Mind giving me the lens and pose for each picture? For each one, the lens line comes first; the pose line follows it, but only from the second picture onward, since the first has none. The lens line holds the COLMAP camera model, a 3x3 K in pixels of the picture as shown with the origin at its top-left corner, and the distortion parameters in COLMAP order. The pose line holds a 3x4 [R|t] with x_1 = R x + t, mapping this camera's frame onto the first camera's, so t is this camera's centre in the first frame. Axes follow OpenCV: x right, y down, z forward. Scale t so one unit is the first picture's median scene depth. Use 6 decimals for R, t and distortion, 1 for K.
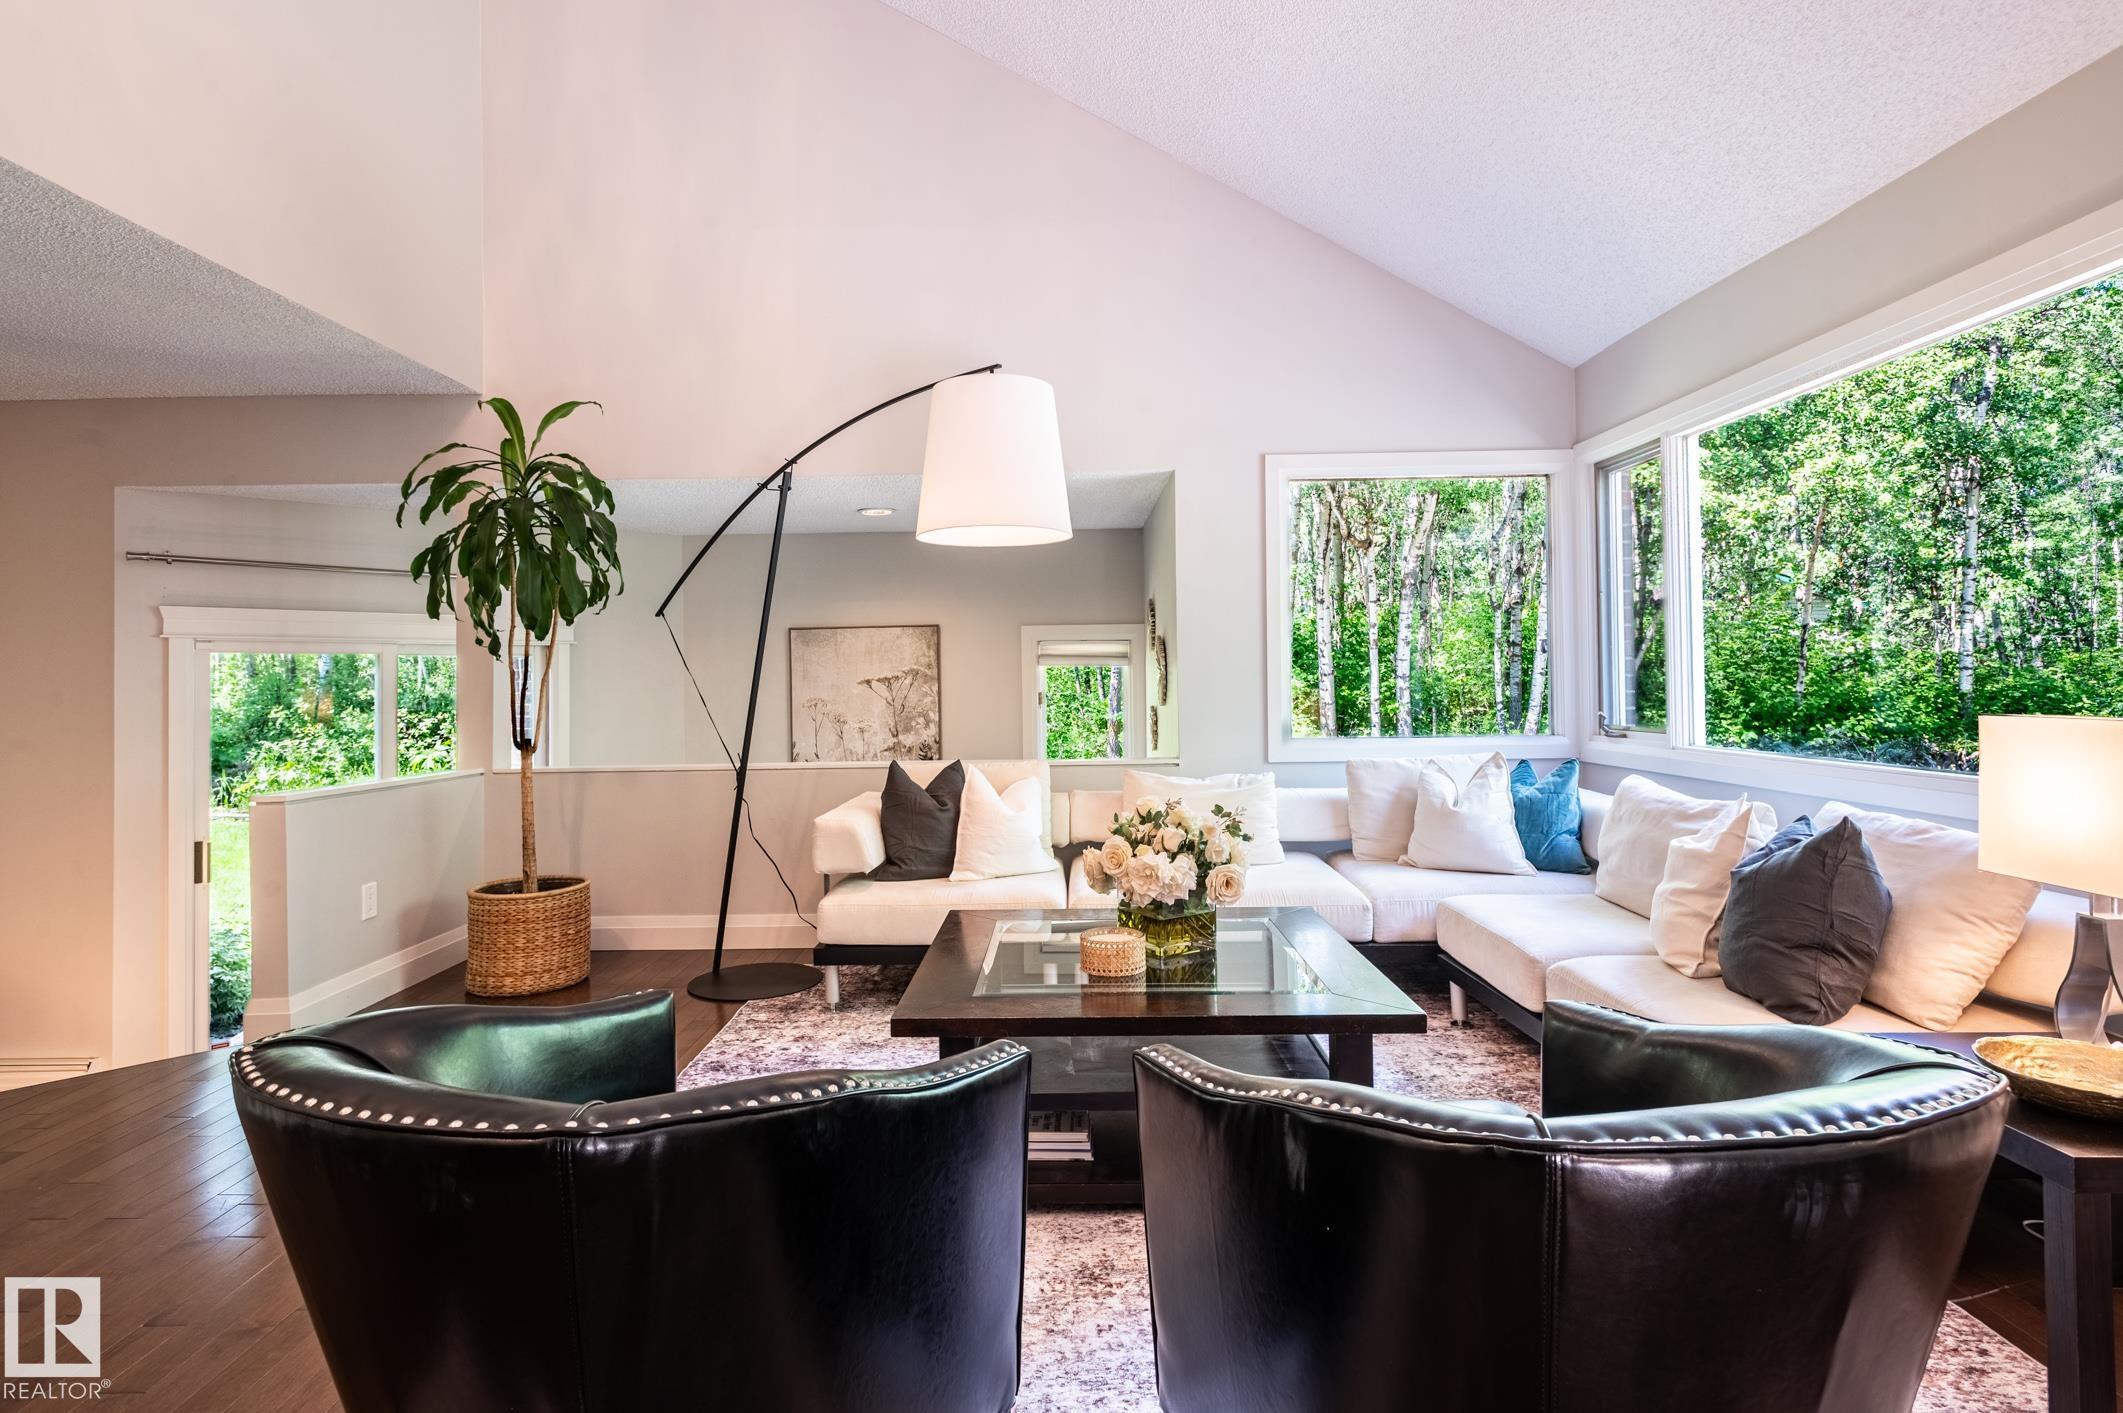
lens RADIAL K [[1083.1, 0, 1062.4], [0, 1083.1, 674.8], [0, 0, 1]] dist [0.002509, 0.000320]
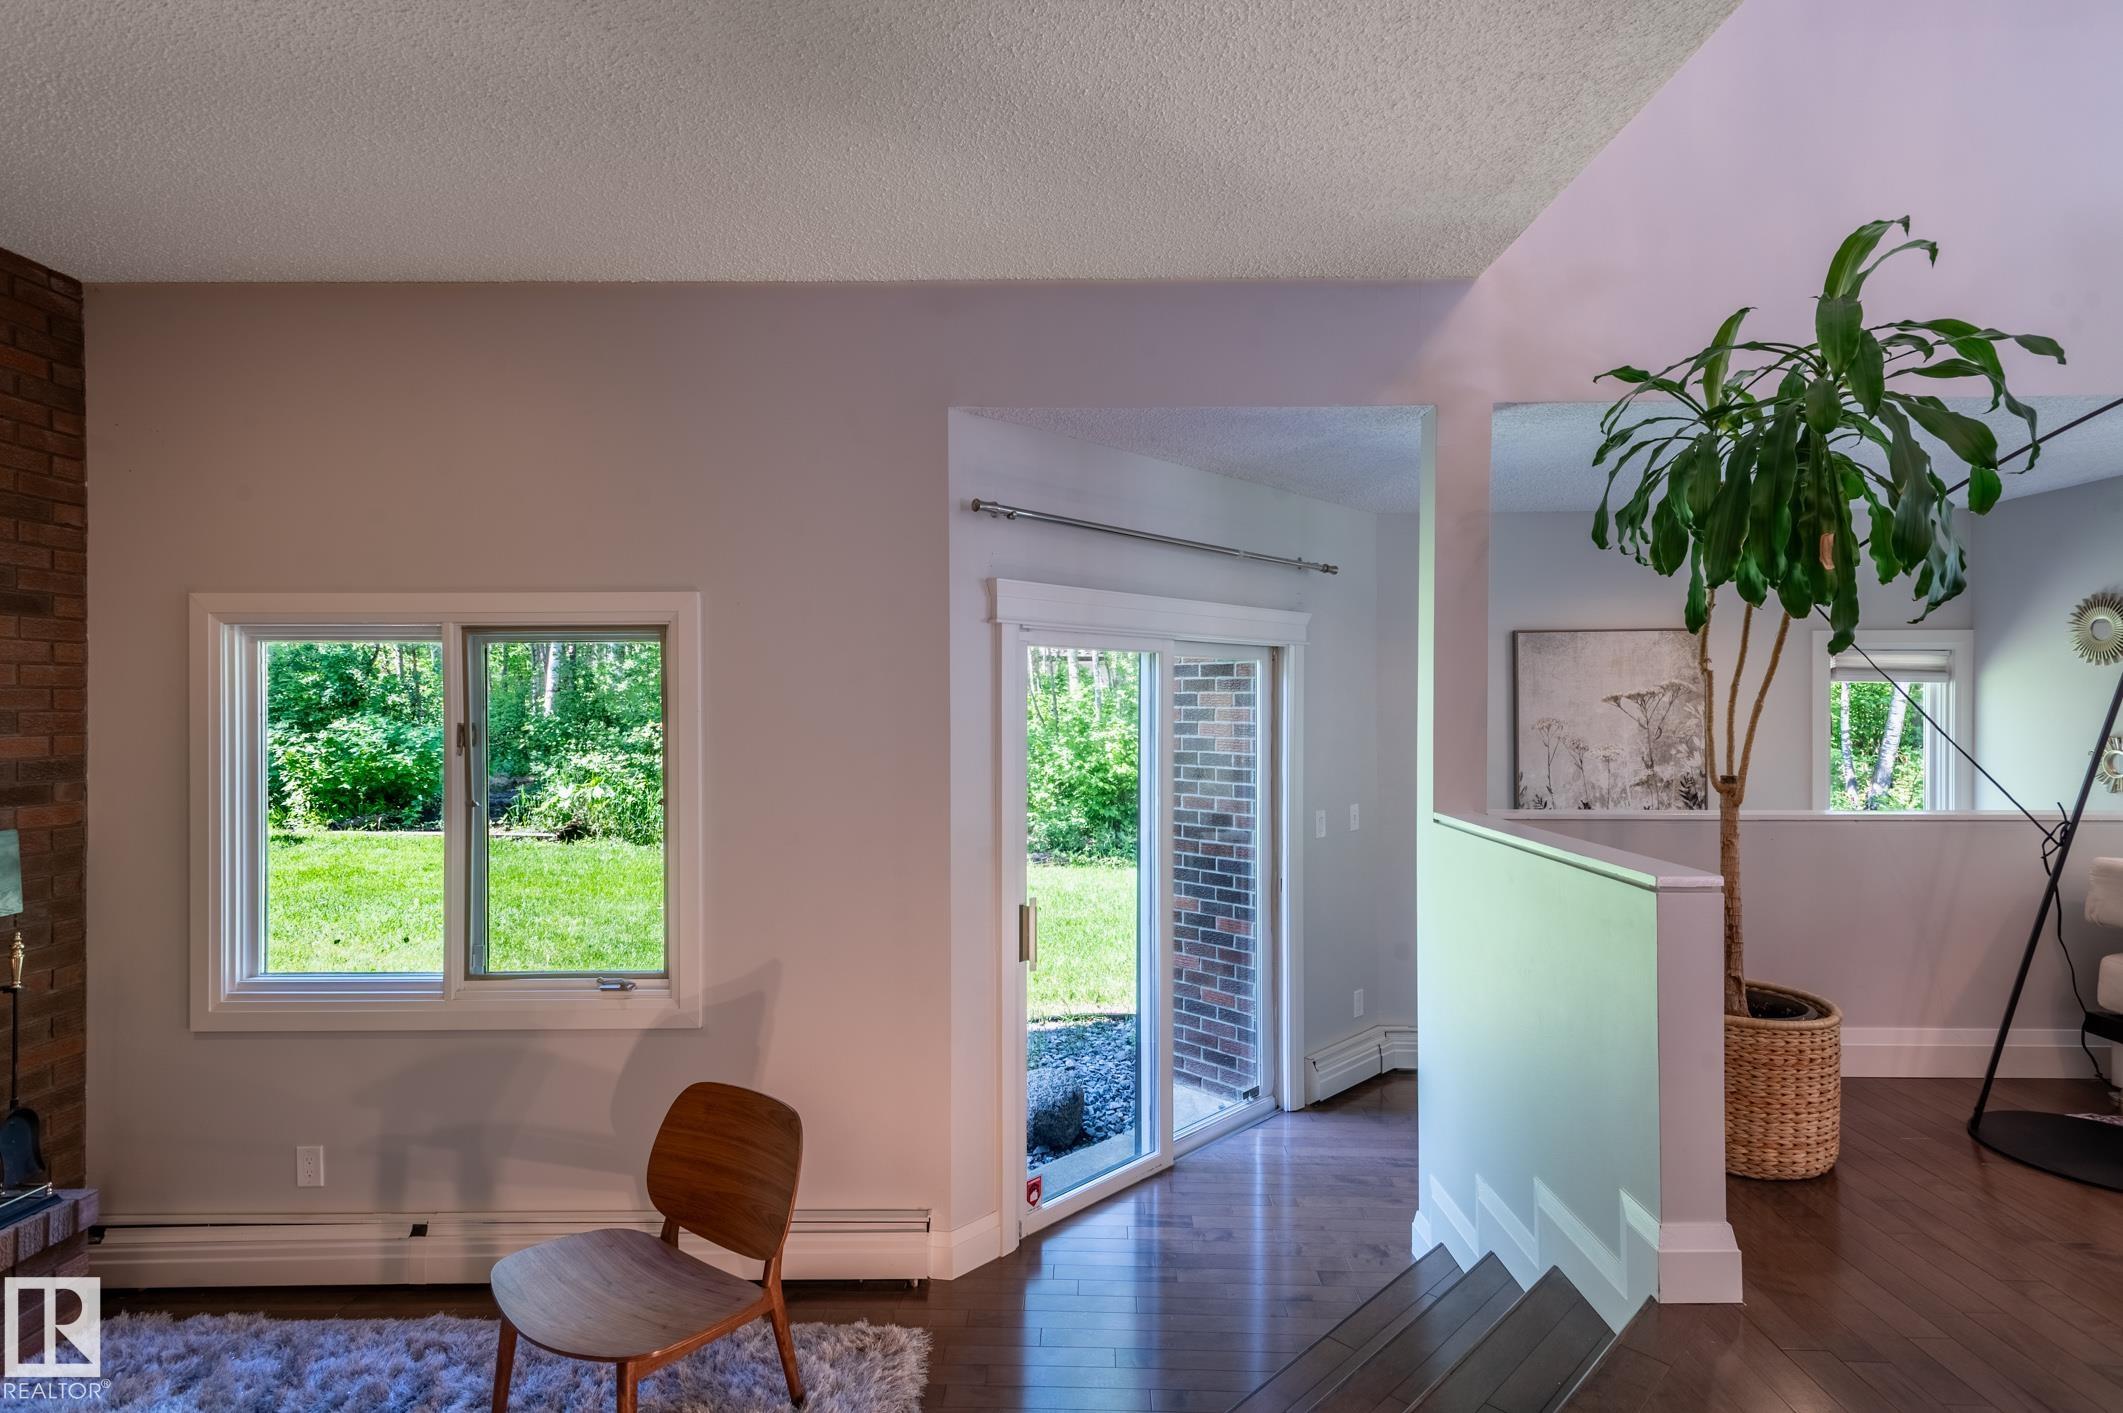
lens RADIAL K [[1029.5, 0, 1062.3], [0, 1029.5, 717.7], [0, 0, 1]] dist [0.027651, -0.010490]
pose [[0.999855, 0.013462, 0.010409, -0.596252], [-0.013684, 0.999674, 0.021557, 0.009517], [-0.010115, -0.021697, 0.999713, 0.239303]]
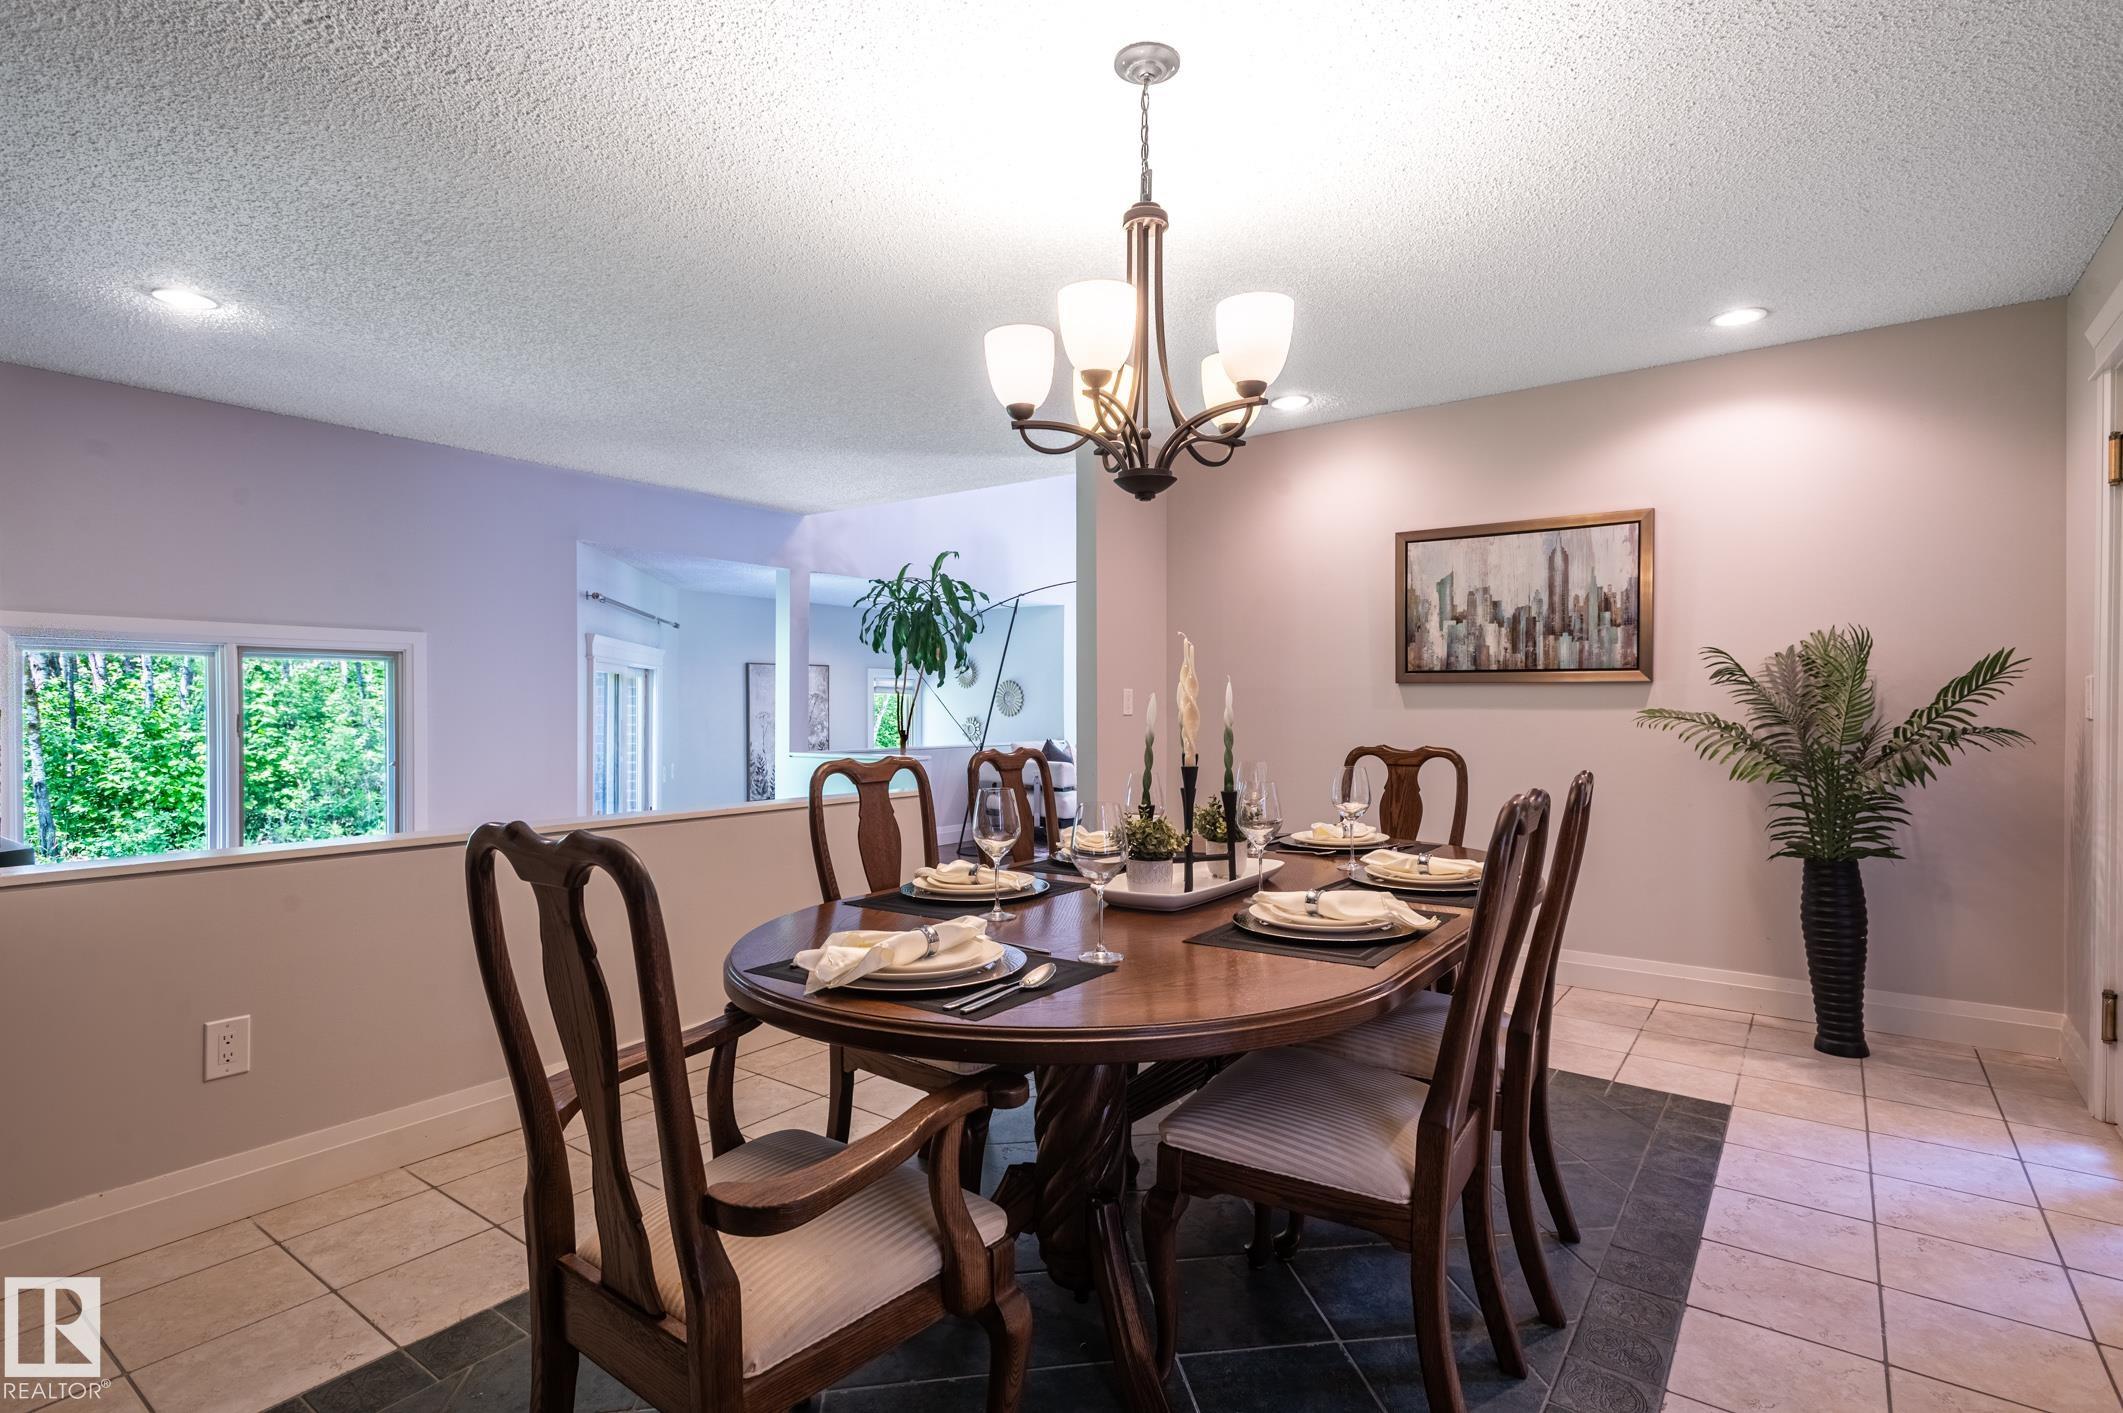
lens RADIAL K [[1042.6, 0, 1061.5], [0, 1042.6, 706.5], [0, 0, 1]] dist [0.002072, -0.009079]
pose [[0.581710, 0.015595, 0.813247, -1.137648], [-0.017393, 0.999826, -0.006732, 0.017115], [-0.813210, -0.010229, 0.581880, -0.142932]]
